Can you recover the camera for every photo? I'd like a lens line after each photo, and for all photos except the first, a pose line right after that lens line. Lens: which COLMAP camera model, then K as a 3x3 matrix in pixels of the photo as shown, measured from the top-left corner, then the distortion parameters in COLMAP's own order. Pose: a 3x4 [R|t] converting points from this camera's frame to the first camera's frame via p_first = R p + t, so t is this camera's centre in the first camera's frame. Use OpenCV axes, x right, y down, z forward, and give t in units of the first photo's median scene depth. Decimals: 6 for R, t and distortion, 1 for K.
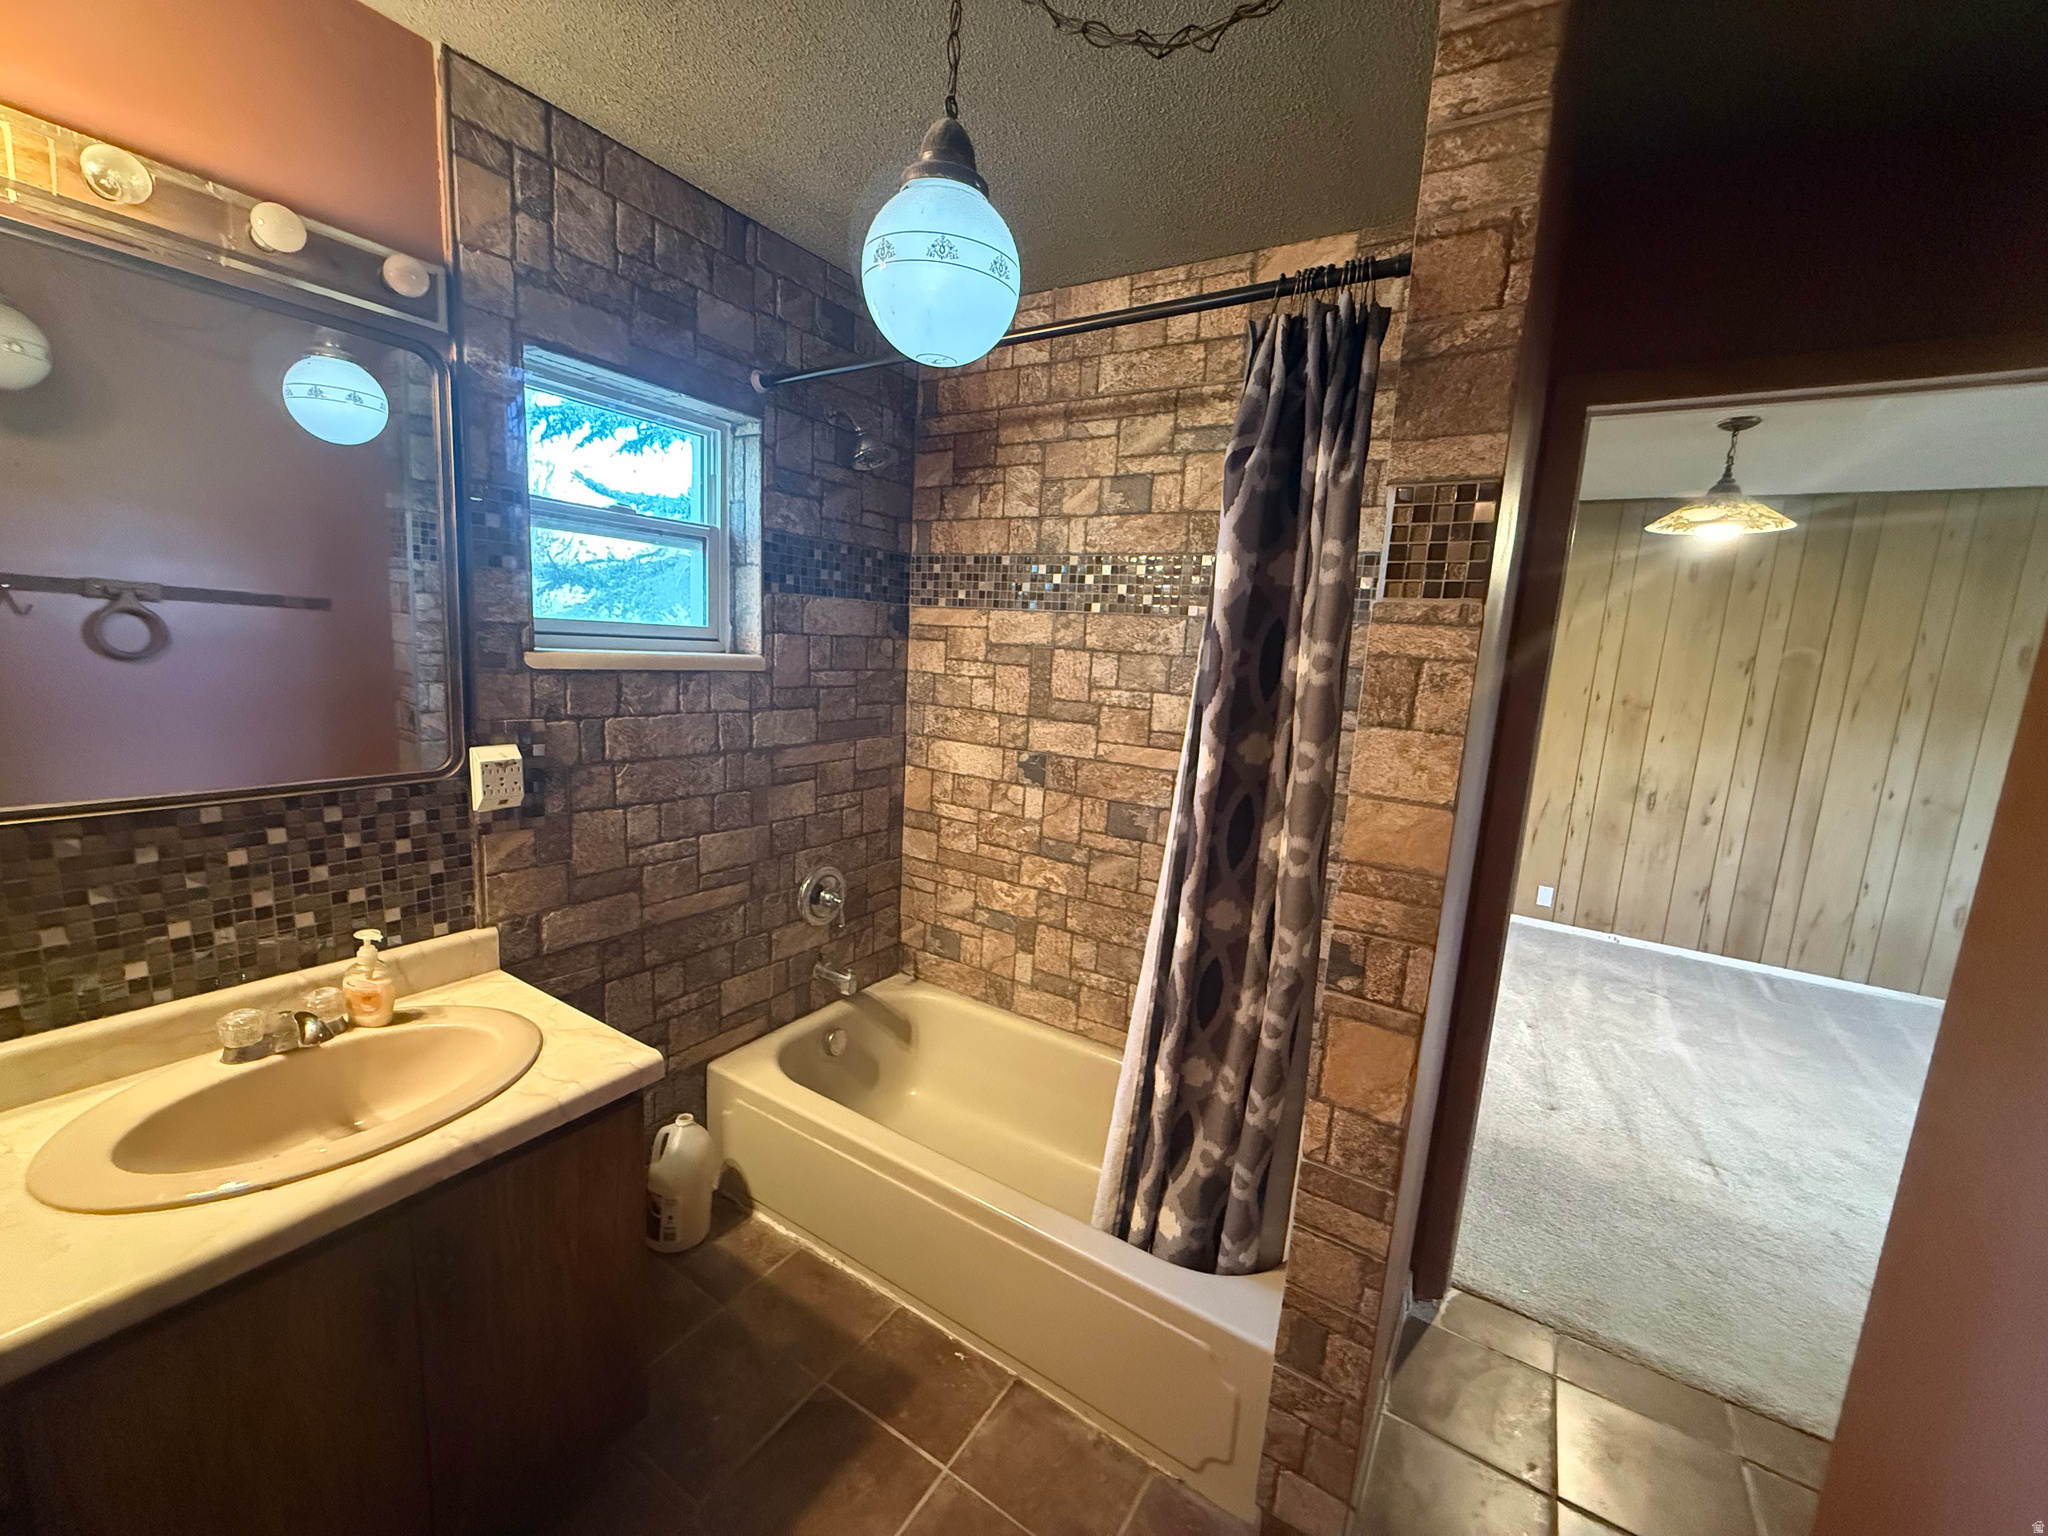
lens RADIAL K [[822.8, 0, 1032.5], [0, 822.8, 767.5], [0, 0, 1]] dist [0.003209, -0.000555]
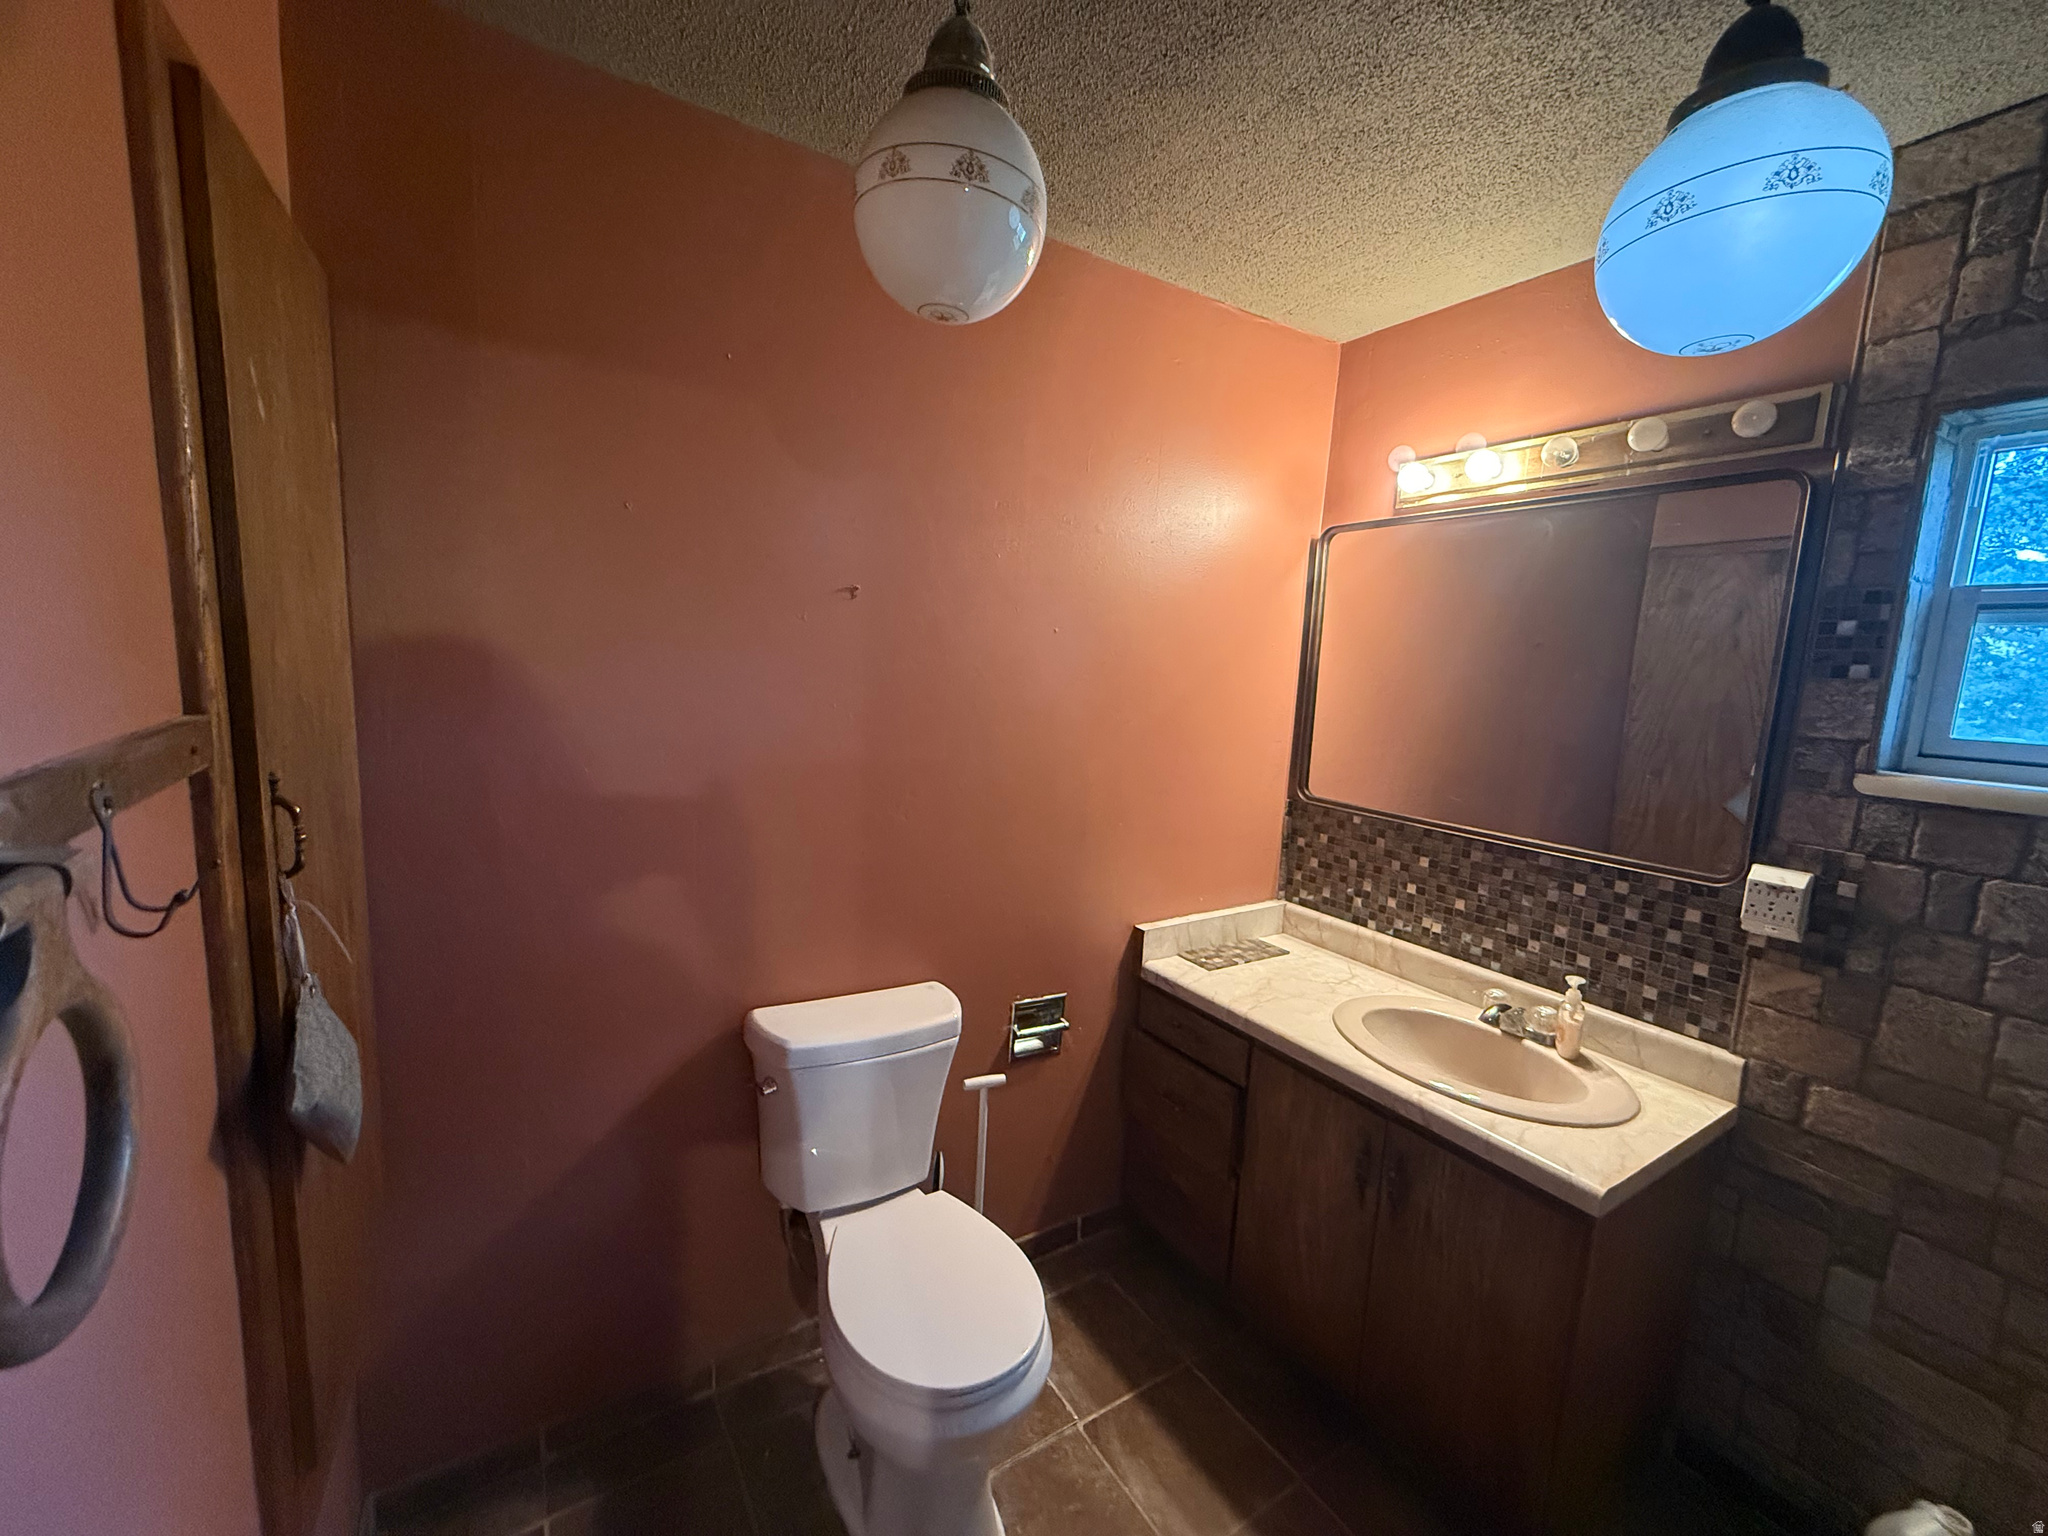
lens RADIAL K [[822.8, 0, 1027.2], [0, 822.8, 777.7], [0, 0, 1]] dist [0.003209, -0.000555]
pose [[-0.417211, 0.039454, -0.907953, 0.564583], [-0.223393, 0.963952, 0.144538, -0.072414], [0.880926, 0.263133, -0.393358, 0.621938]]
